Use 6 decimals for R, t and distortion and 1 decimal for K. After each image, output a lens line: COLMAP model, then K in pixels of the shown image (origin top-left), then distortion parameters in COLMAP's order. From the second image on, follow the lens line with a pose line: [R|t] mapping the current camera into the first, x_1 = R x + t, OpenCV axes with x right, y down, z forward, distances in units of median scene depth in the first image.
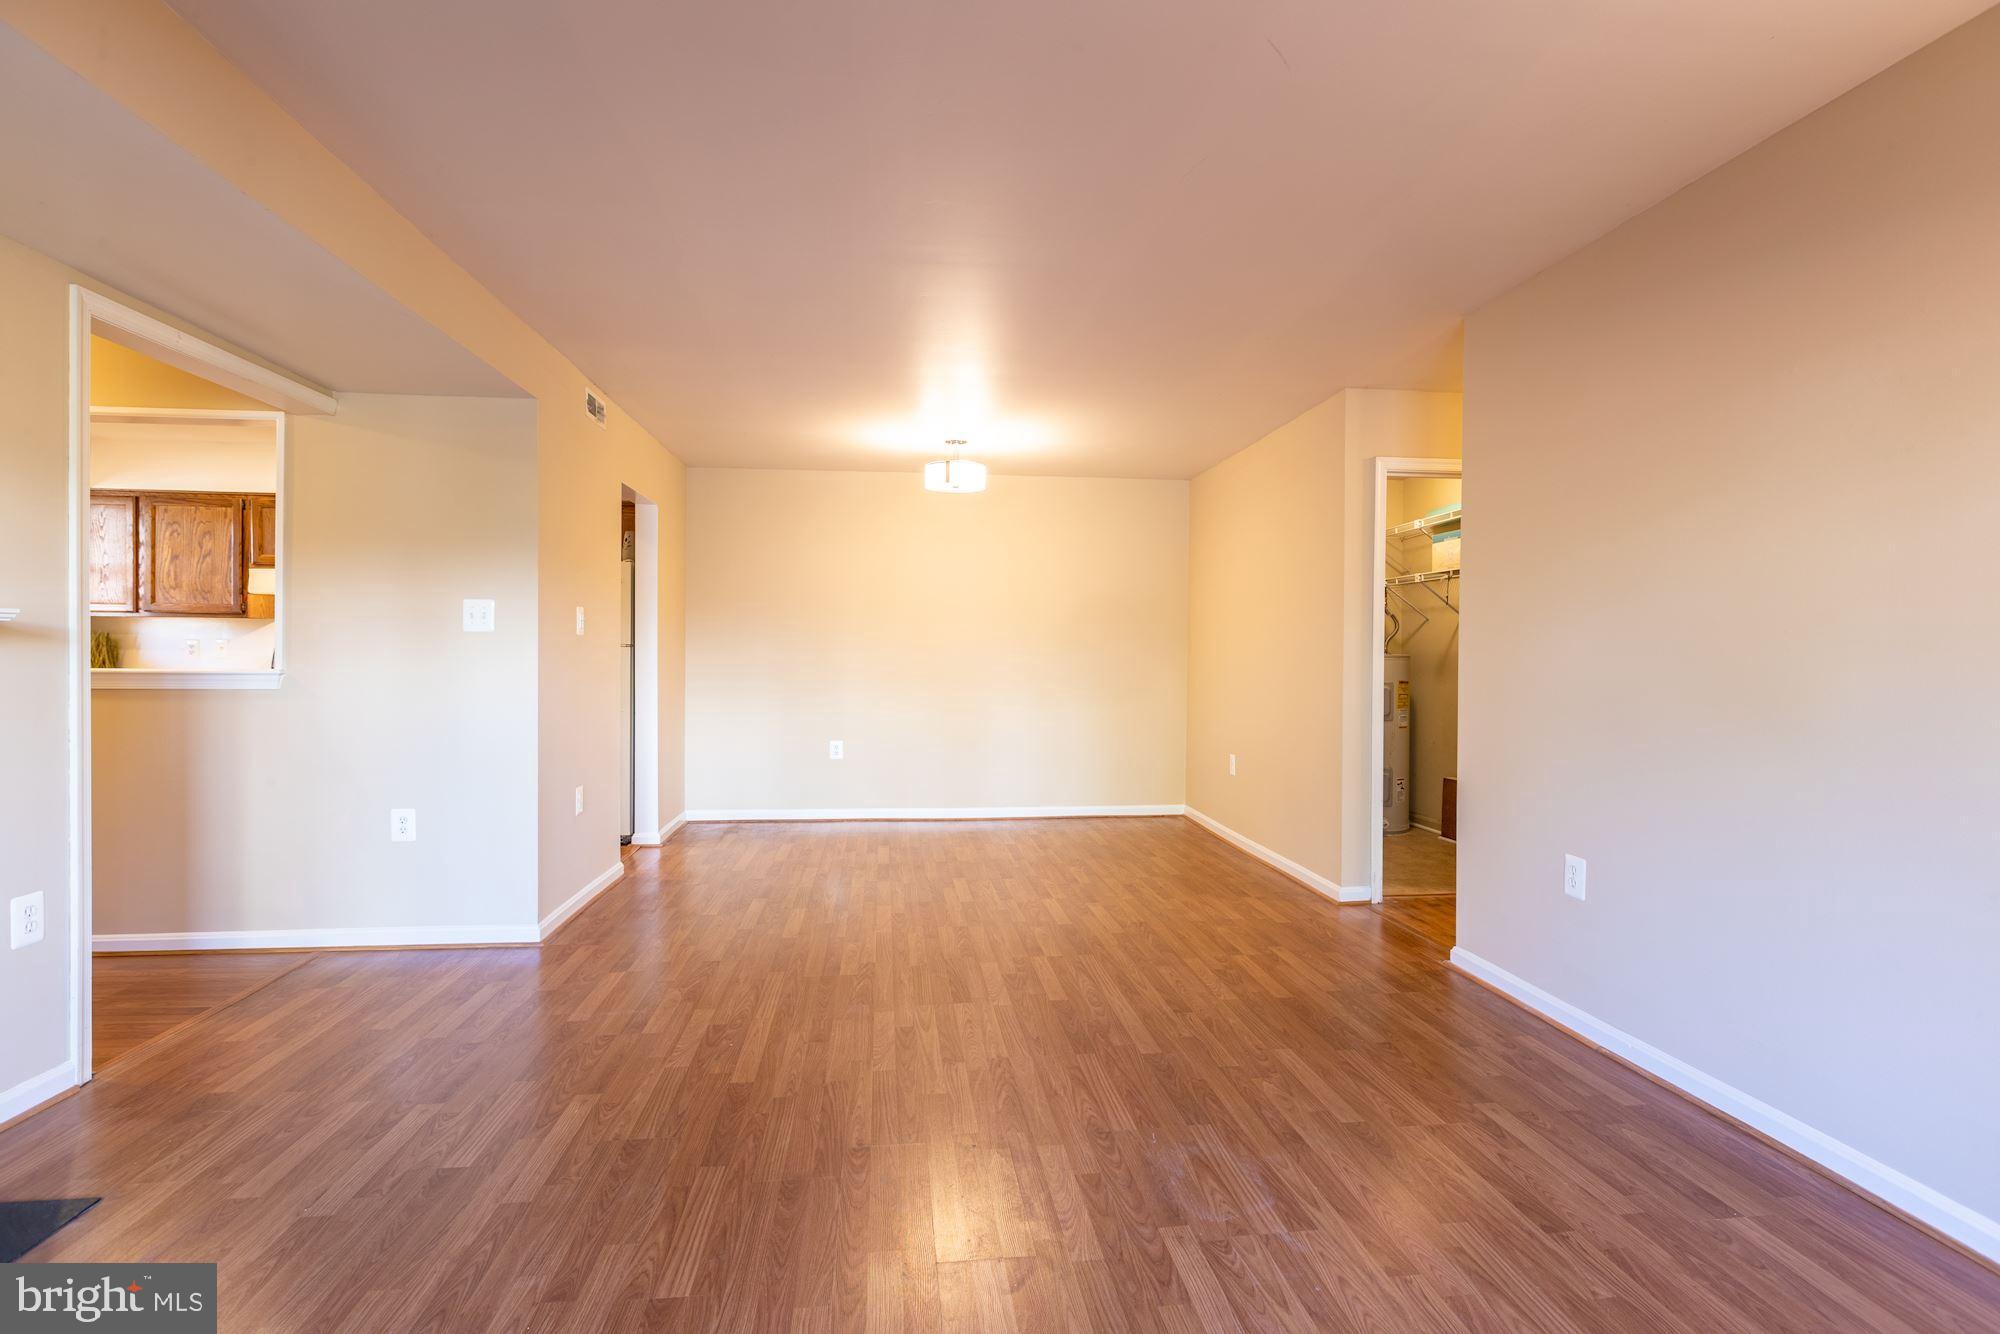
lens RADIAL K [[946.3, 0, 1008.6], [0, 946.3, 671.4], [0, 0, 1]] dist [-0.003941, -0.001427]
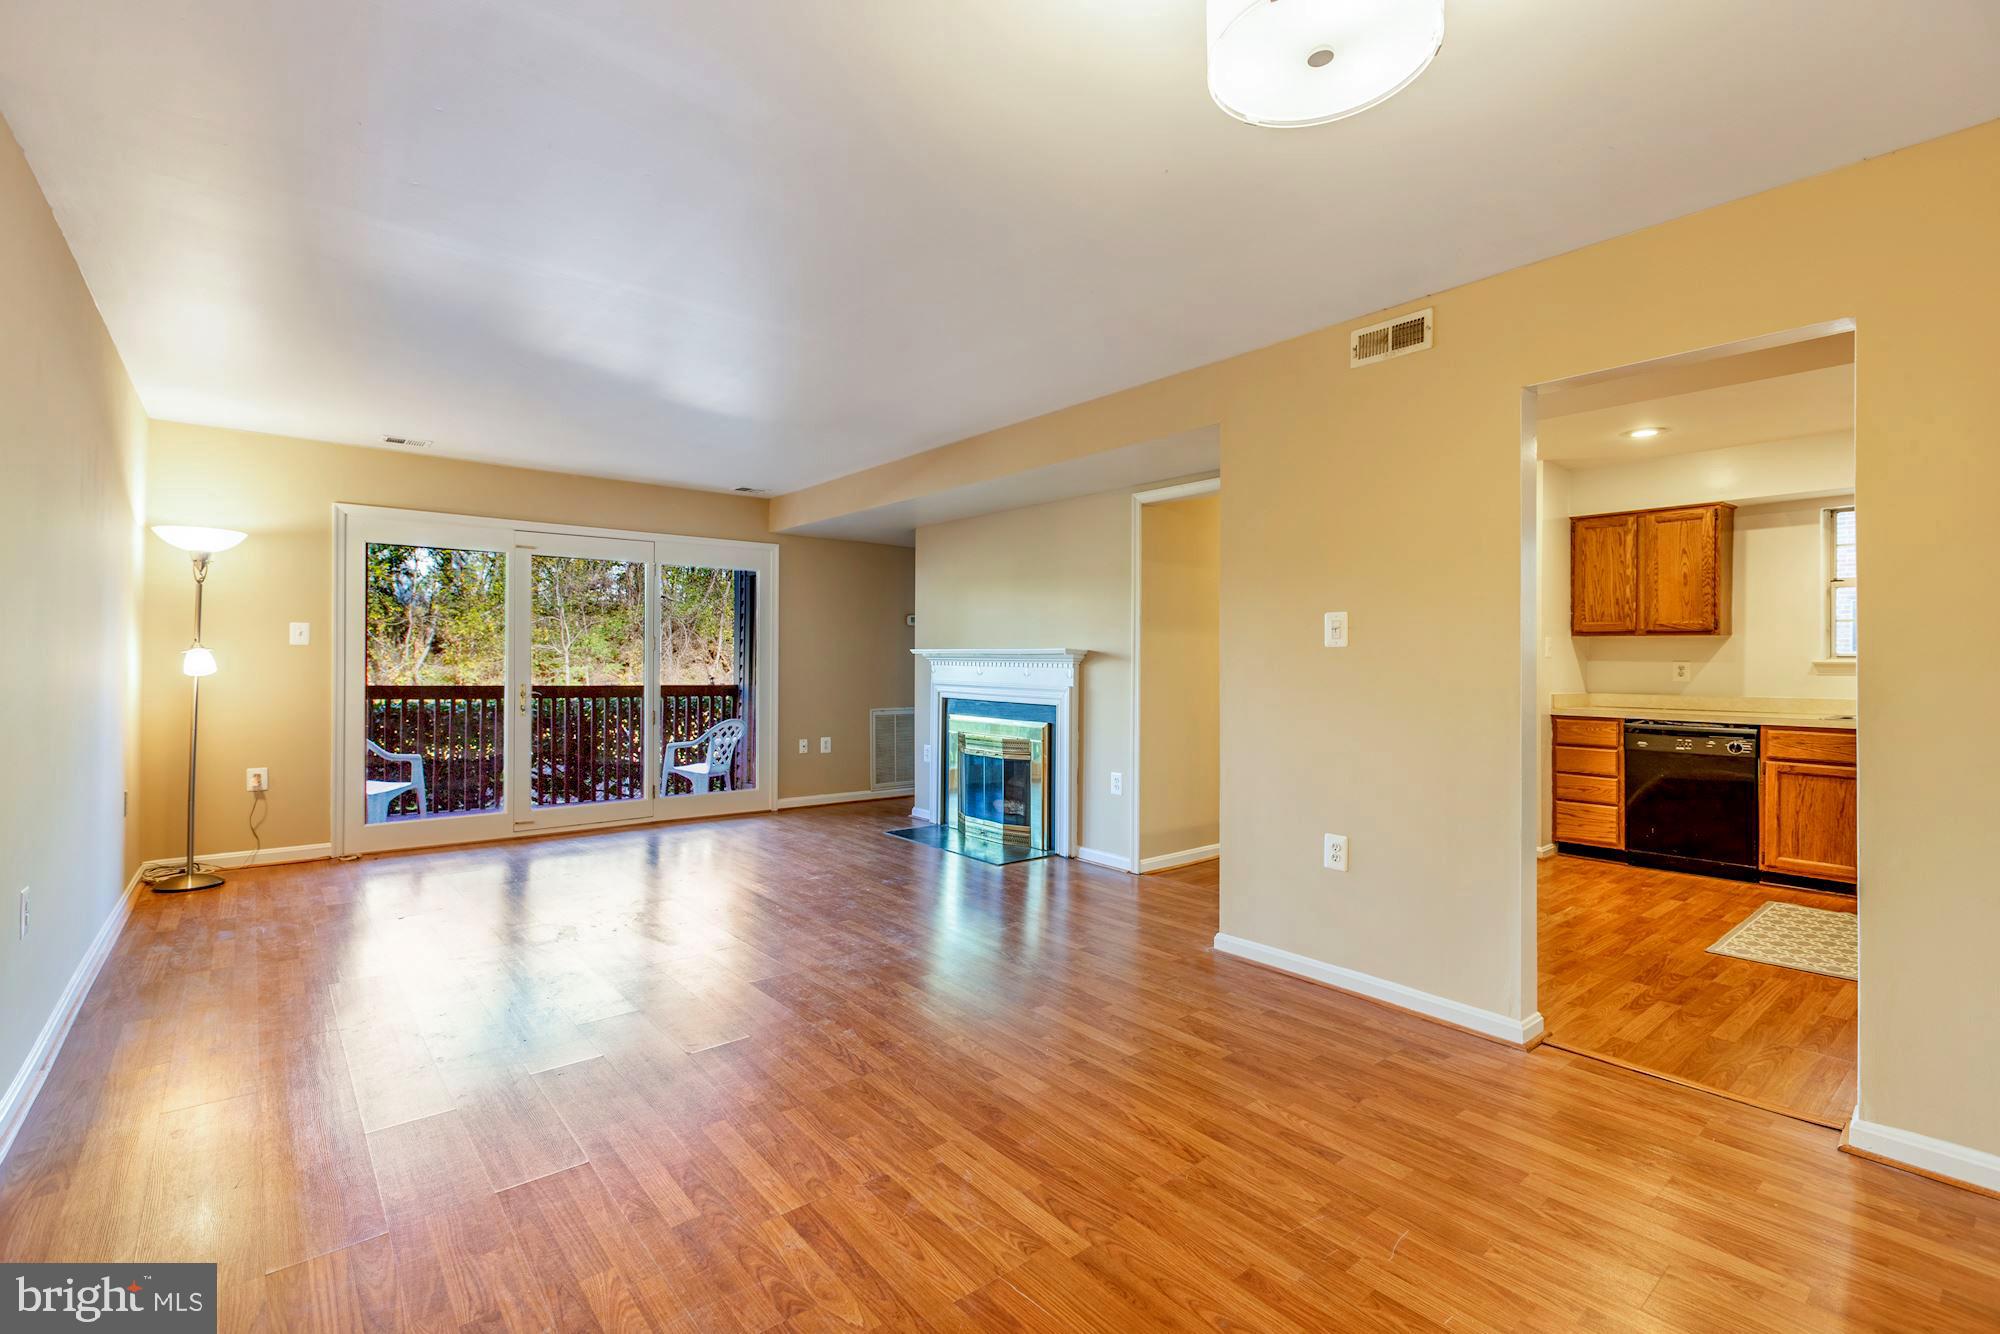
lens RADIAL K [[898.1, 0, 980.1], [0, 898.1, 664.7], [0, 0, 1]] dist [0.000166, -0.001236]
pose [[-0.853849, -0.011583, -0.520392, 0.212095], [-0.024720, 0.999527, 0.018313, -0.030476], [0.519934, 0.028501, -0.853731, 1.541691]]
